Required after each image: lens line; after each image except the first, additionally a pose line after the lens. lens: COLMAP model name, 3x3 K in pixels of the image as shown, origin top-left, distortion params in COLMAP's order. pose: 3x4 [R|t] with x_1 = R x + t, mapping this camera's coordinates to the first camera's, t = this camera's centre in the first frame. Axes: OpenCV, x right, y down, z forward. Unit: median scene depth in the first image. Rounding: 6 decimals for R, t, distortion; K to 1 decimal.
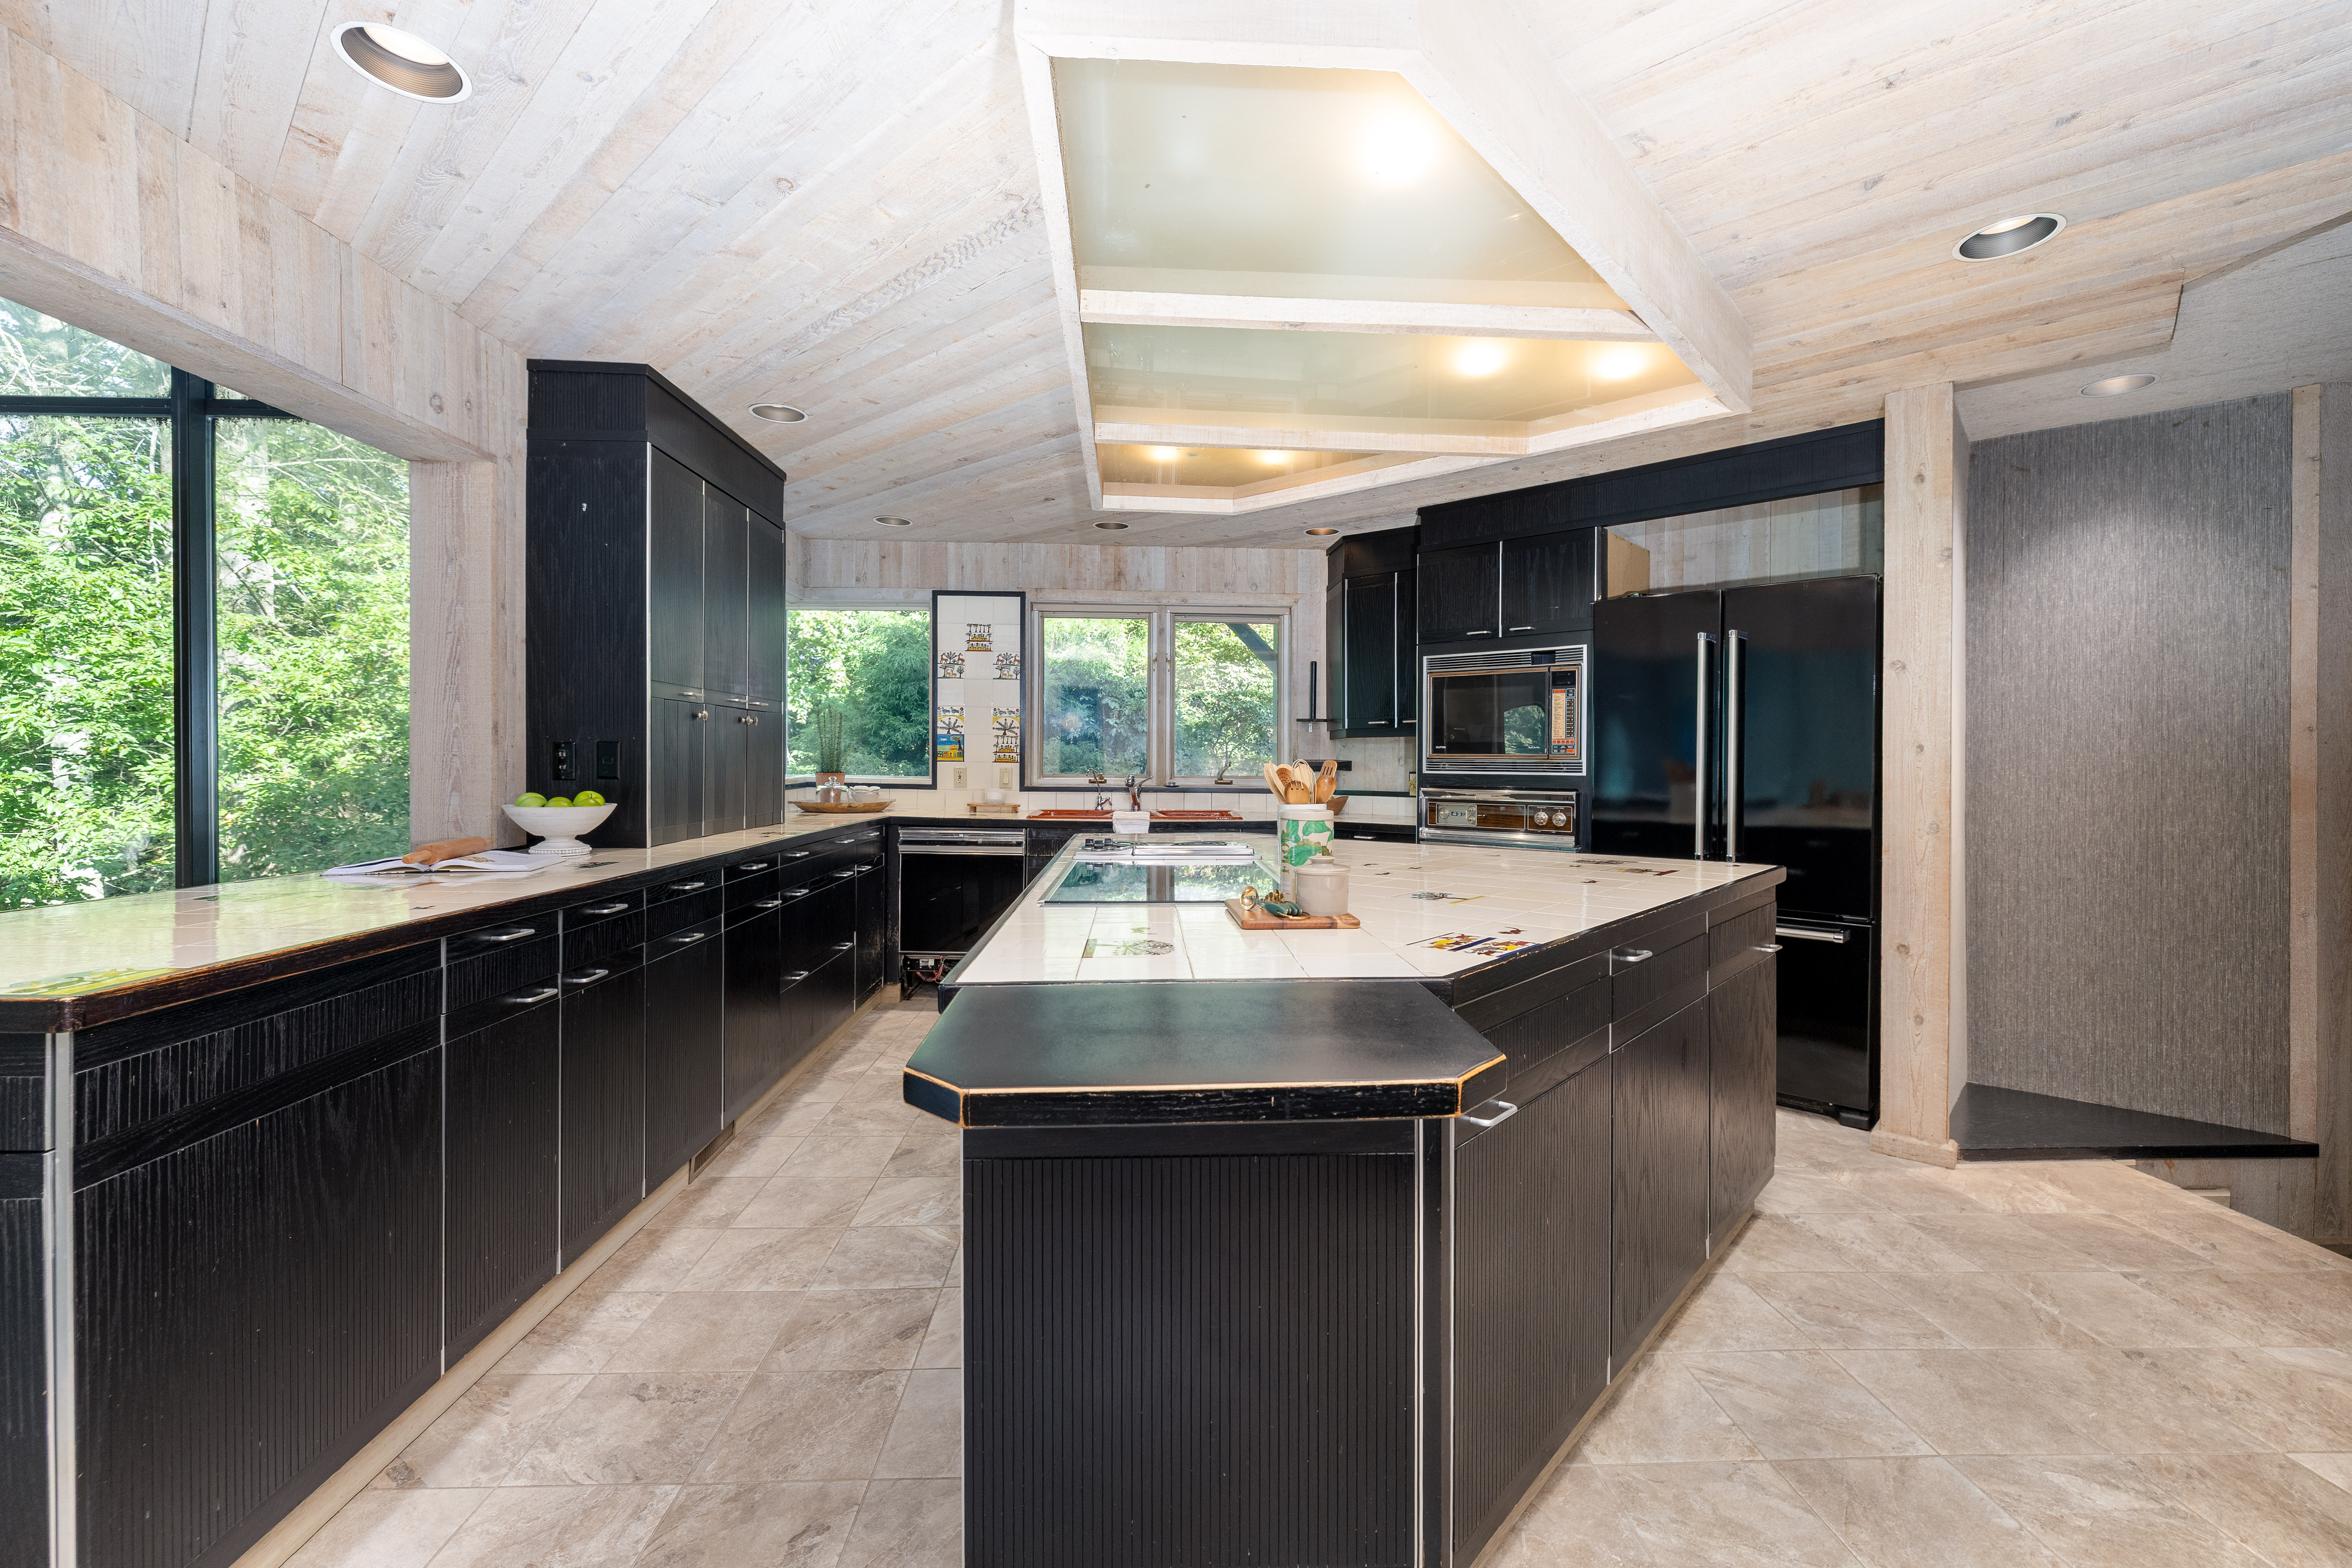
lens RADIAL K [[997.4, 0, 1189.8], [0, 997.4, 772.4], [0, 0, 1]] dist [0.000216, -0.000118]
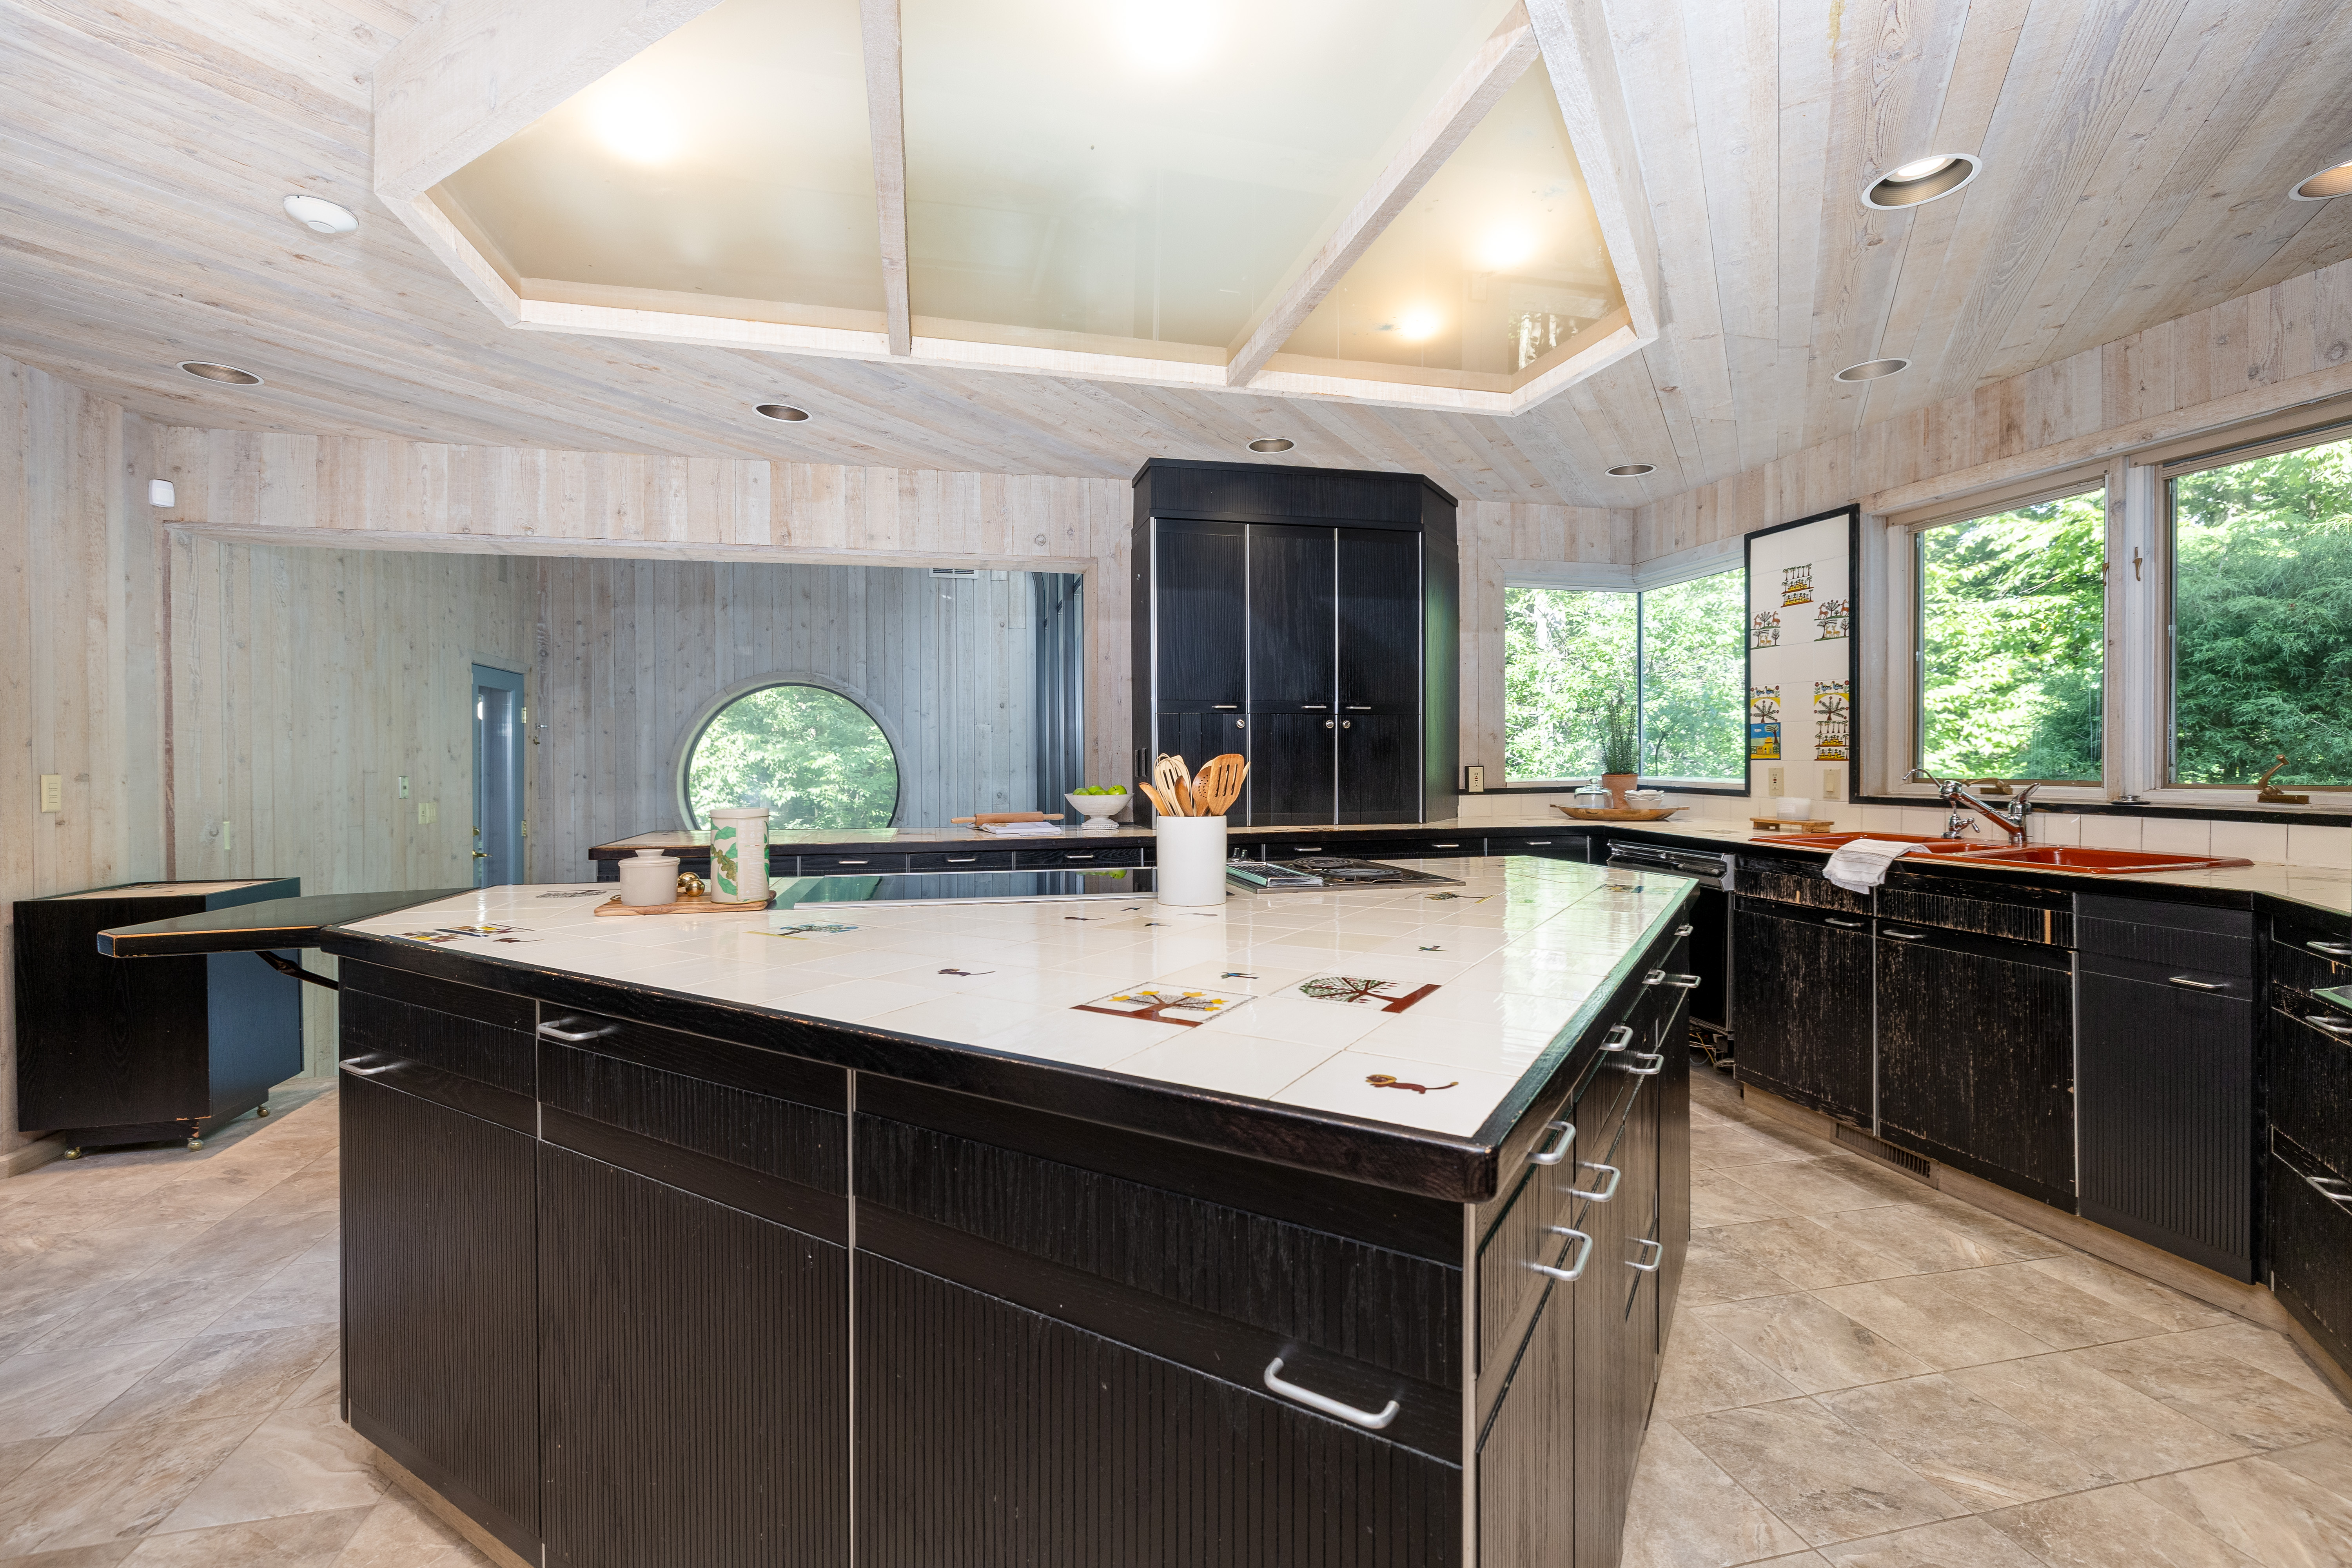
lens RADIAL K [[997.4, 0, 1181.1], [0, 997.4, 775.6], [0, 0, 1]] dist [0.000216, -0.000118]
pose [[0.187464, 0.005892, -0.982254, 0.406995], [-0.006146, 0.999969, 0.004825, -0.000057], [0.982252, 0.005133, 0.187494, 0.434363]]
